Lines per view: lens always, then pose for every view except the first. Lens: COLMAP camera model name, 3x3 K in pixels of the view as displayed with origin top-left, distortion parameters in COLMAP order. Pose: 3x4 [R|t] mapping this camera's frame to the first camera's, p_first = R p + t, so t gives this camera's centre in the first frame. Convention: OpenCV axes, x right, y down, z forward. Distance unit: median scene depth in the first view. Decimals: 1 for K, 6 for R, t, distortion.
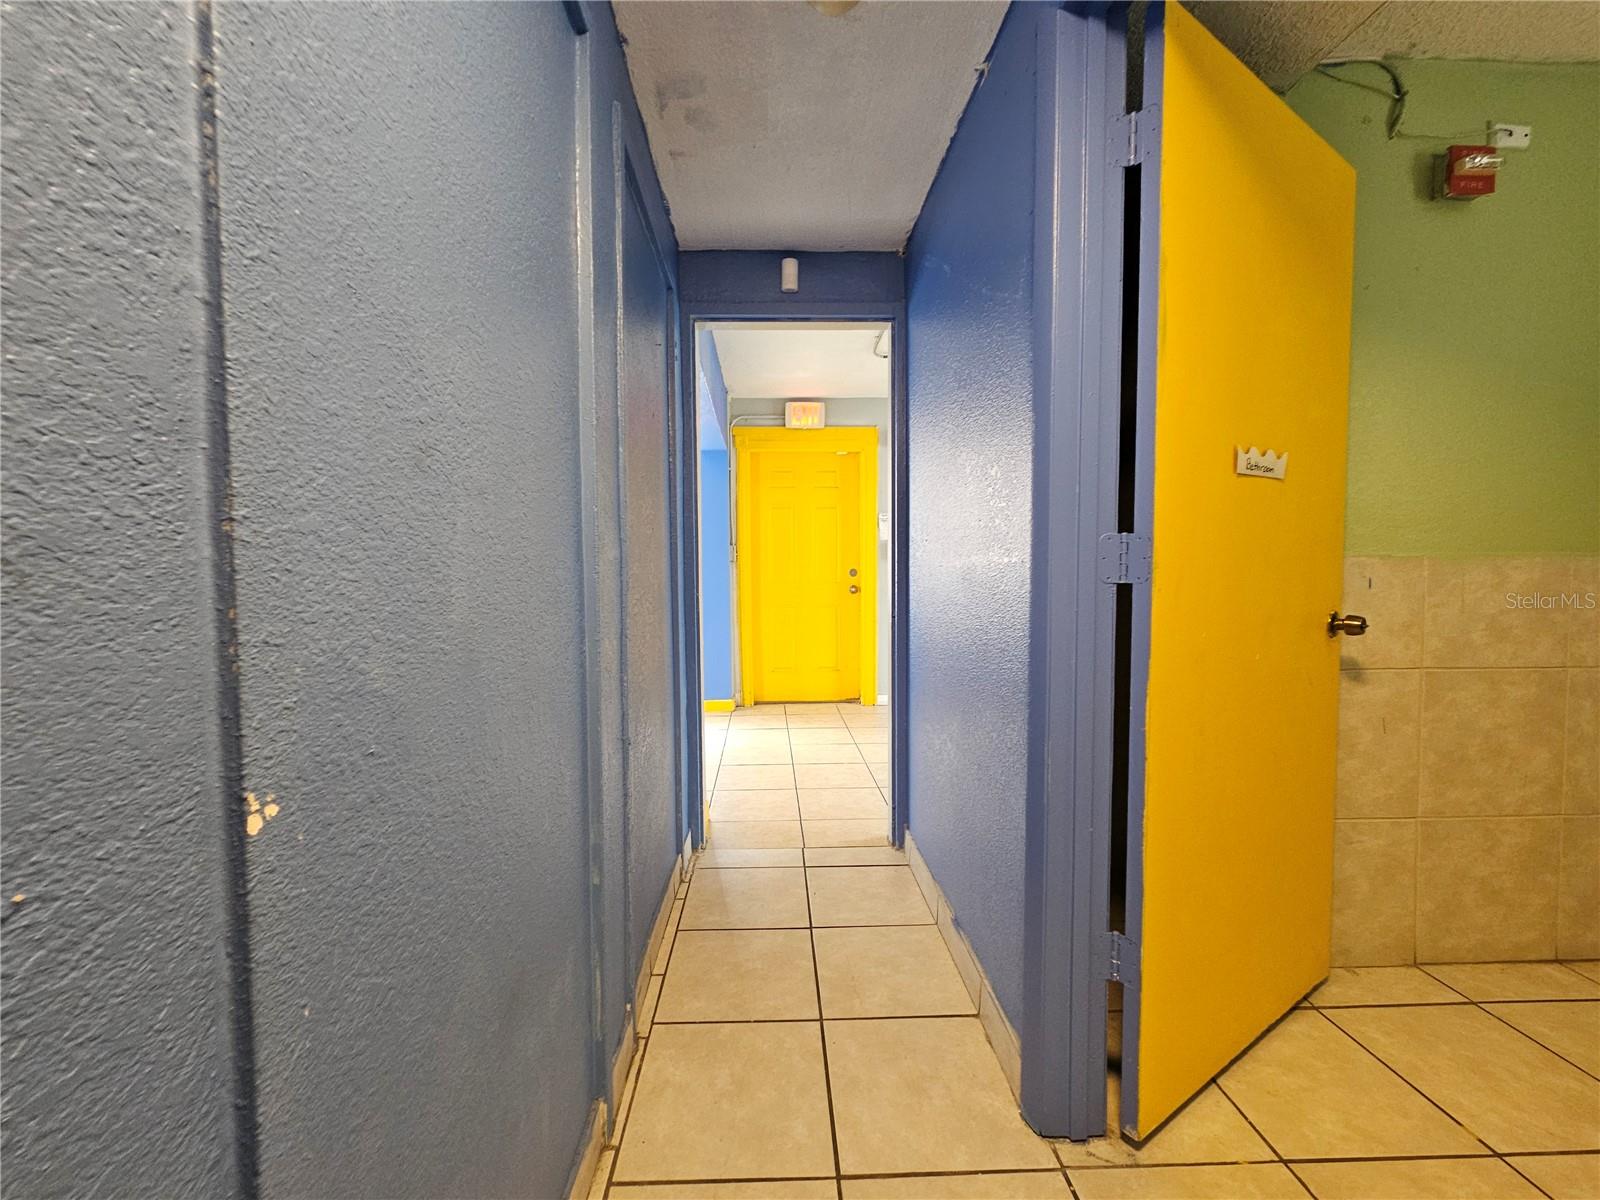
lens RADIAL K [[654.6, 0, 788.8], [0, 654.6, 597.7], [0, 0, 1]] dist [-0.000470, 0.000228]
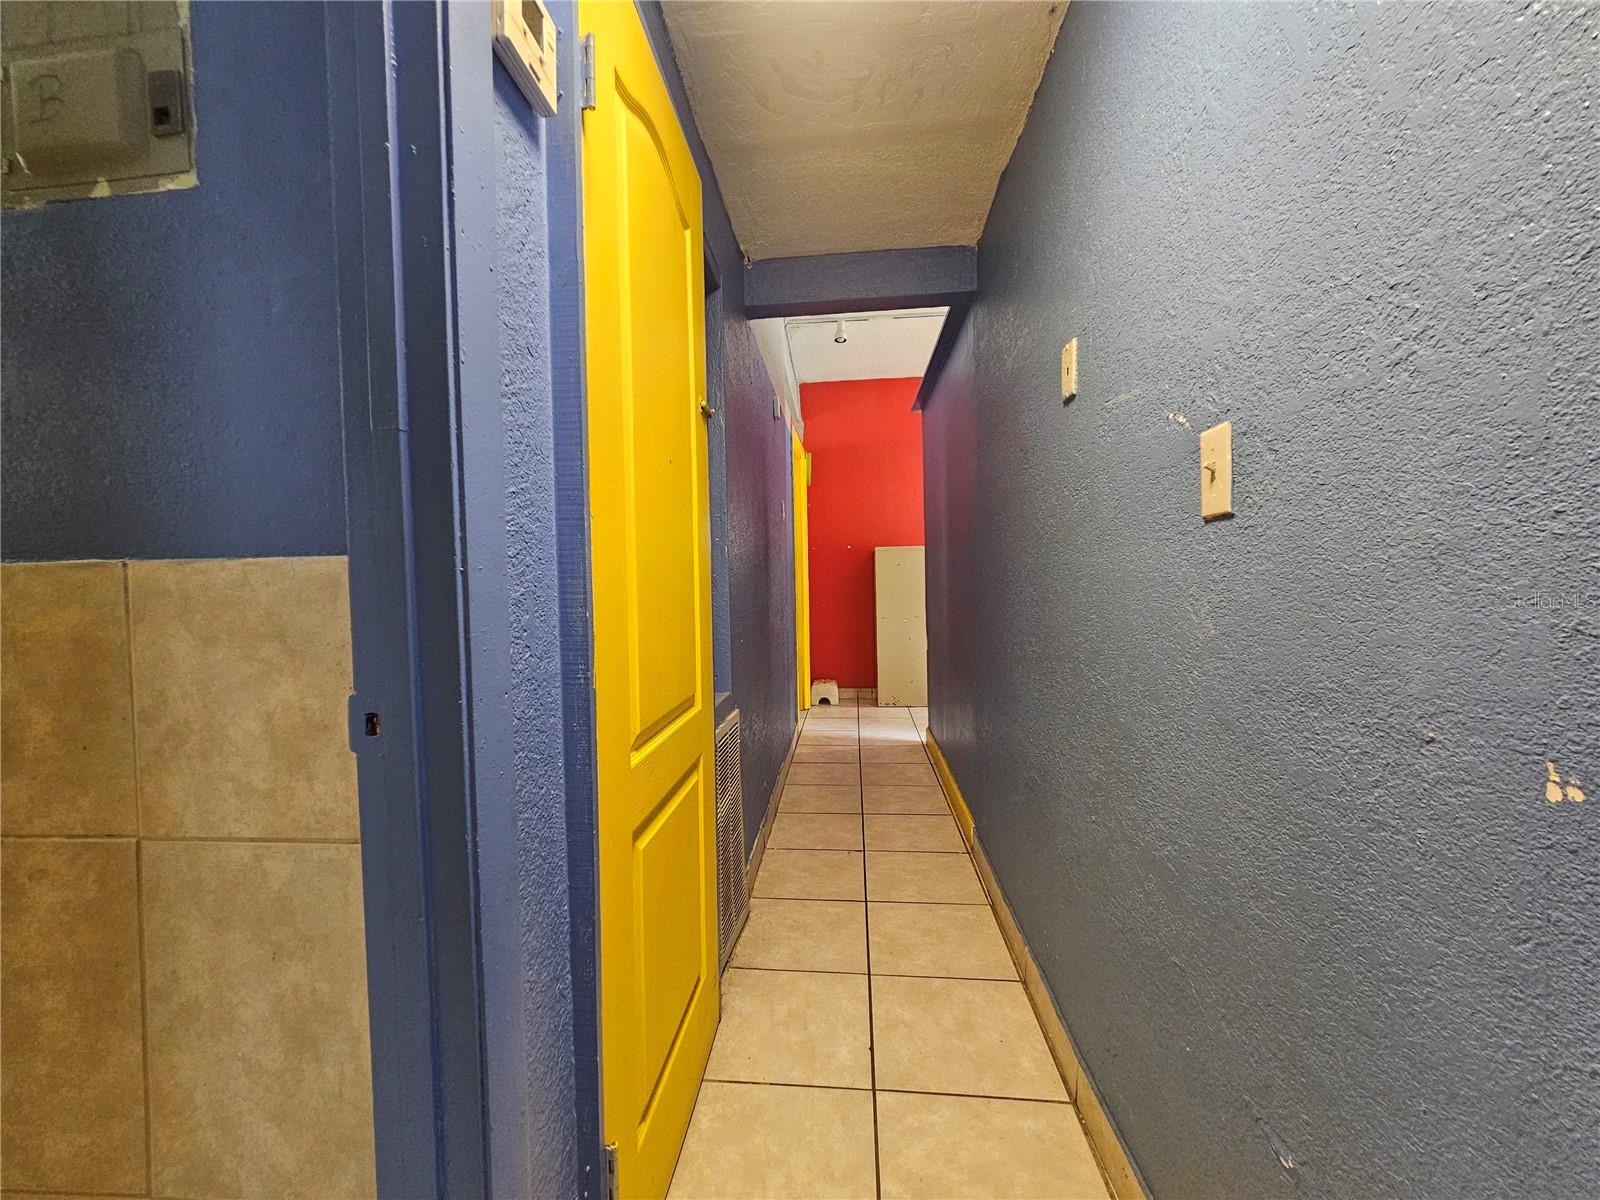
lens RADIAL K [[654.6, 0, 788.8], [0, 654.6, 597.7], [0, 0, 1]] dist [-0.000470, 0.000228]
pose [[-0.991460, 0.022638, 0.128432, 0.334905], [0.032553, 0.996604, 0.075639, -0.114145], [-0.126283, 0.079174, -0.988830, 2.462497]]
